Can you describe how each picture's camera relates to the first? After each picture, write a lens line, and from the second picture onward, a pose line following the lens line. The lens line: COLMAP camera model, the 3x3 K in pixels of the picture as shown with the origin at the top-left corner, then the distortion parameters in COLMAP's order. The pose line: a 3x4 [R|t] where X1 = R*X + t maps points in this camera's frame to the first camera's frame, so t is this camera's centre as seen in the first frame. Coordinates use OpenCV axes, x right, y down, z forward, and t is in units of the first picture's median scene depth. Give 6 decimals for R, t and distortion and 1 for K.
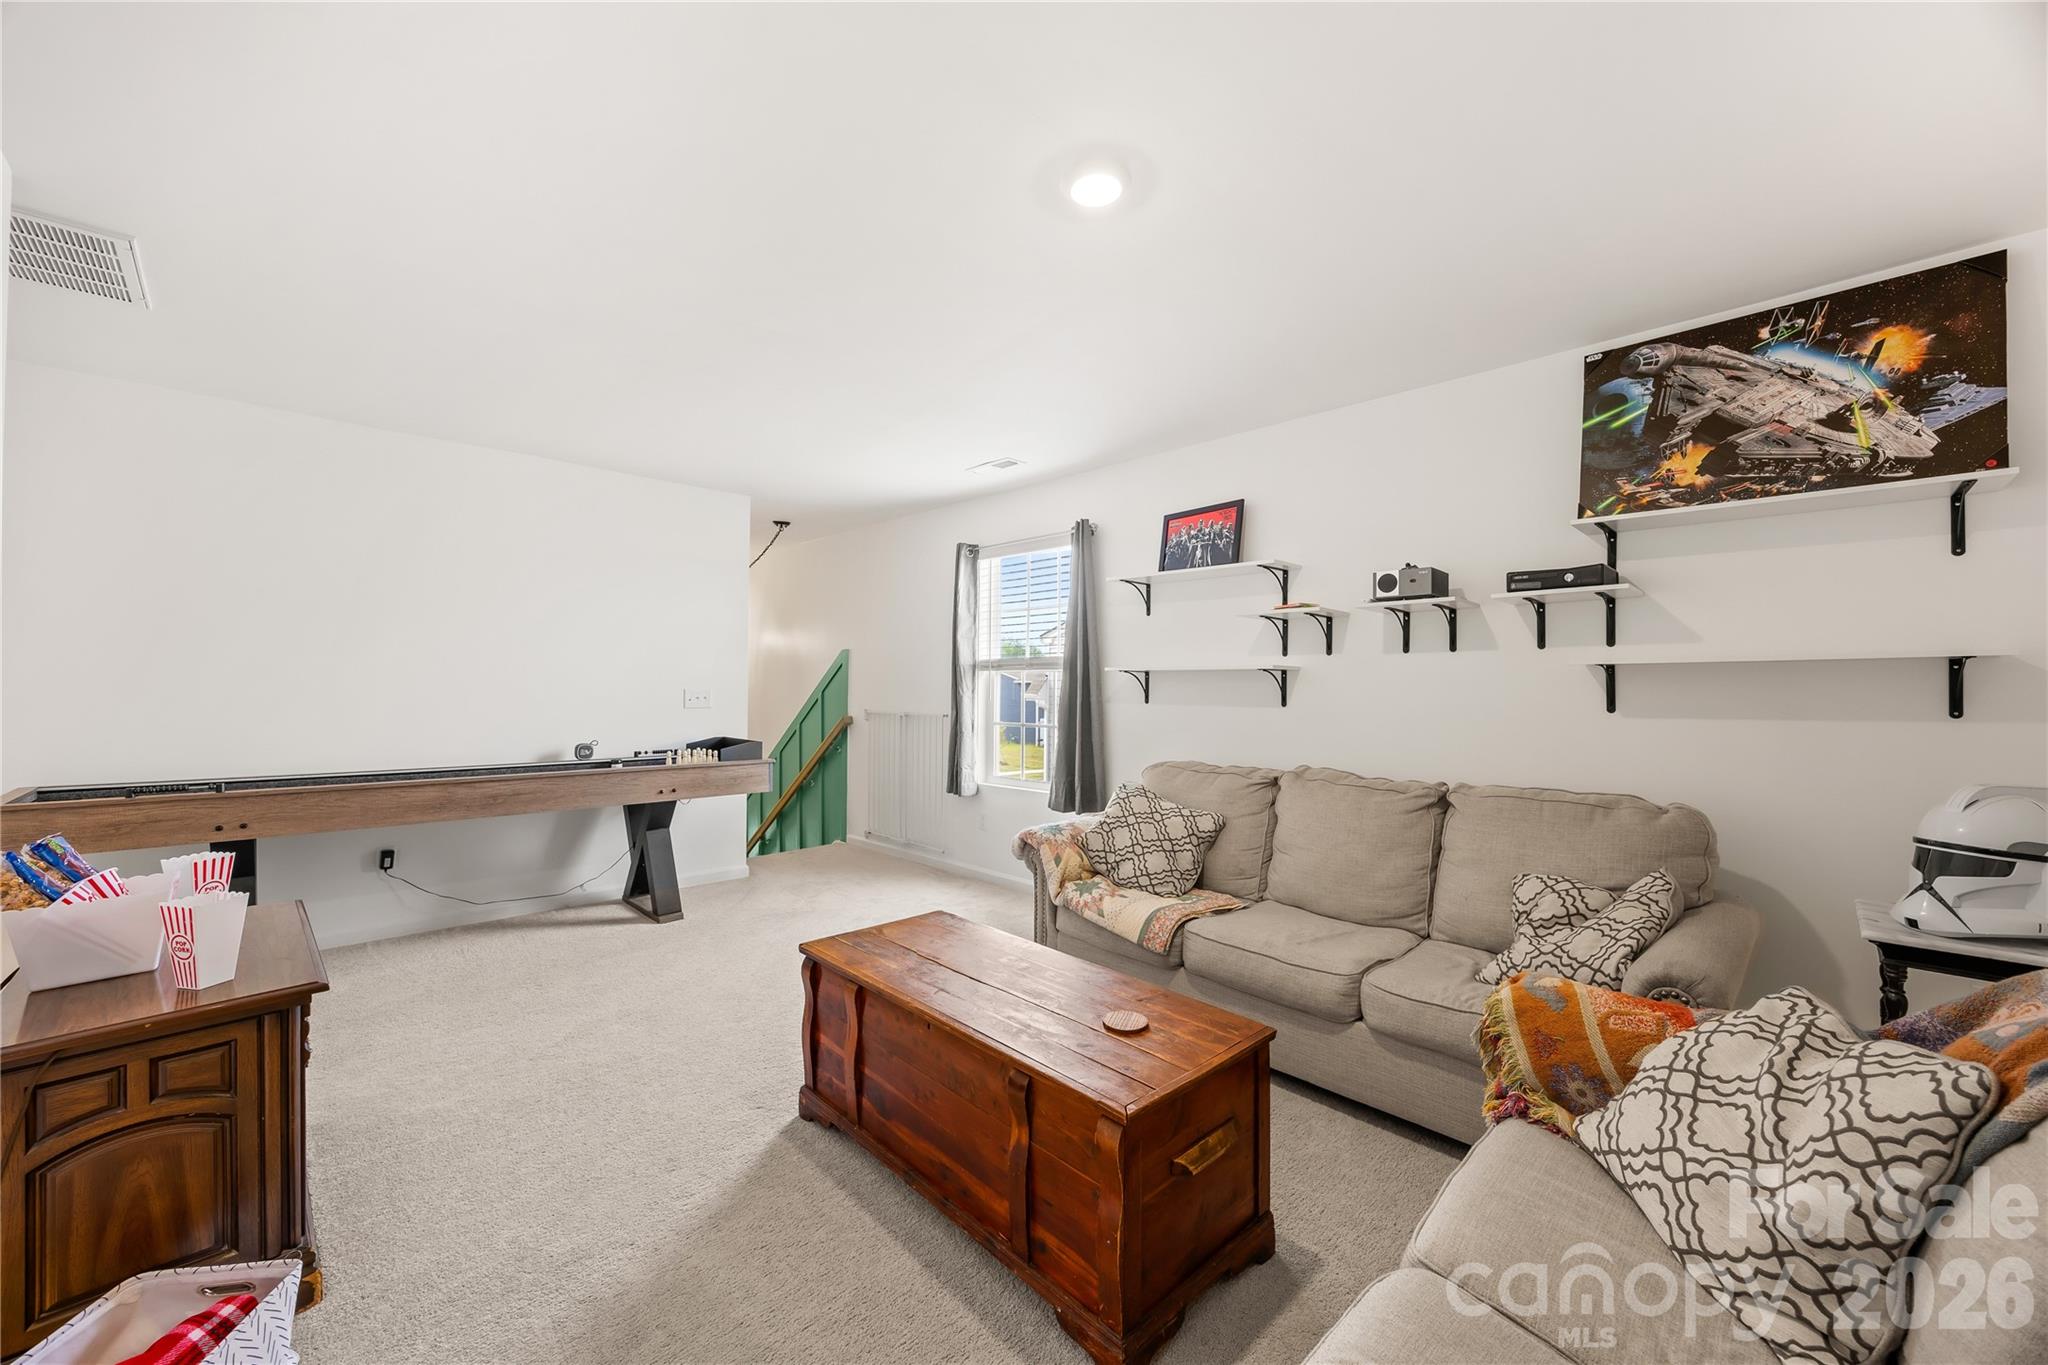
lens RADIAL K [[789.1, 0, 1015.6], [0, 789.1, 677.5], [0, 0, 1]] dist [-0.001779, -0.000203]
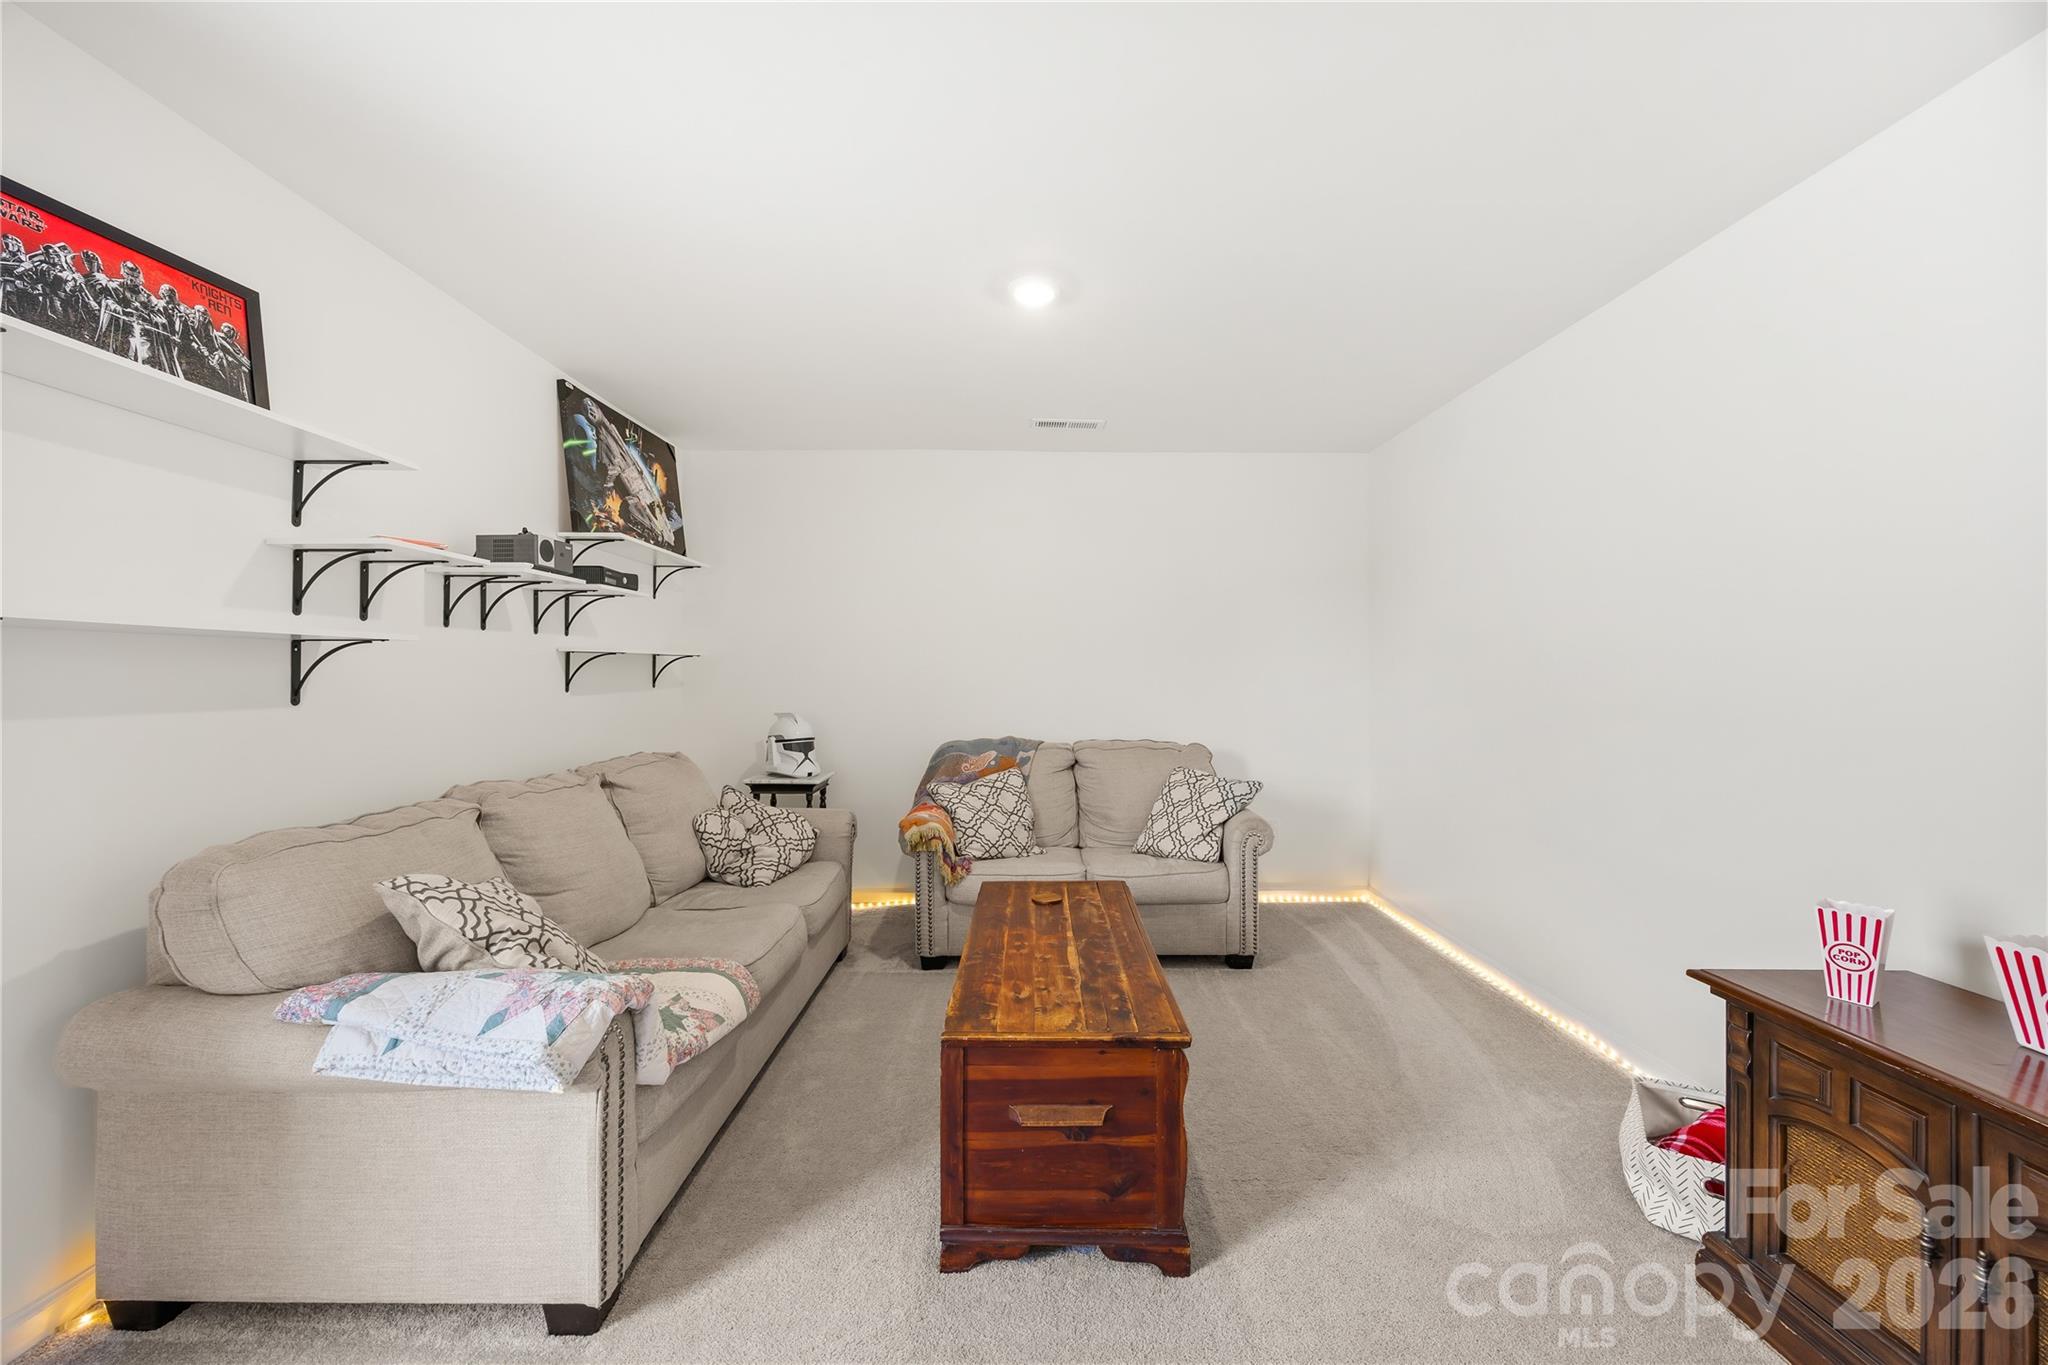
lens RADIAL K [[789.1, 0, 1015.6], [0, 789.1, 677.5], [0, 0, 1]] dist [-0.001779, -0.000203]
pose [[-0.731407, -0.011430, 0.681846, -0.410183], [-0.012473, 0.999916, 0.003383, 0.008213], [-0.681827, -0.006030, -0.731488, 1.060637]]
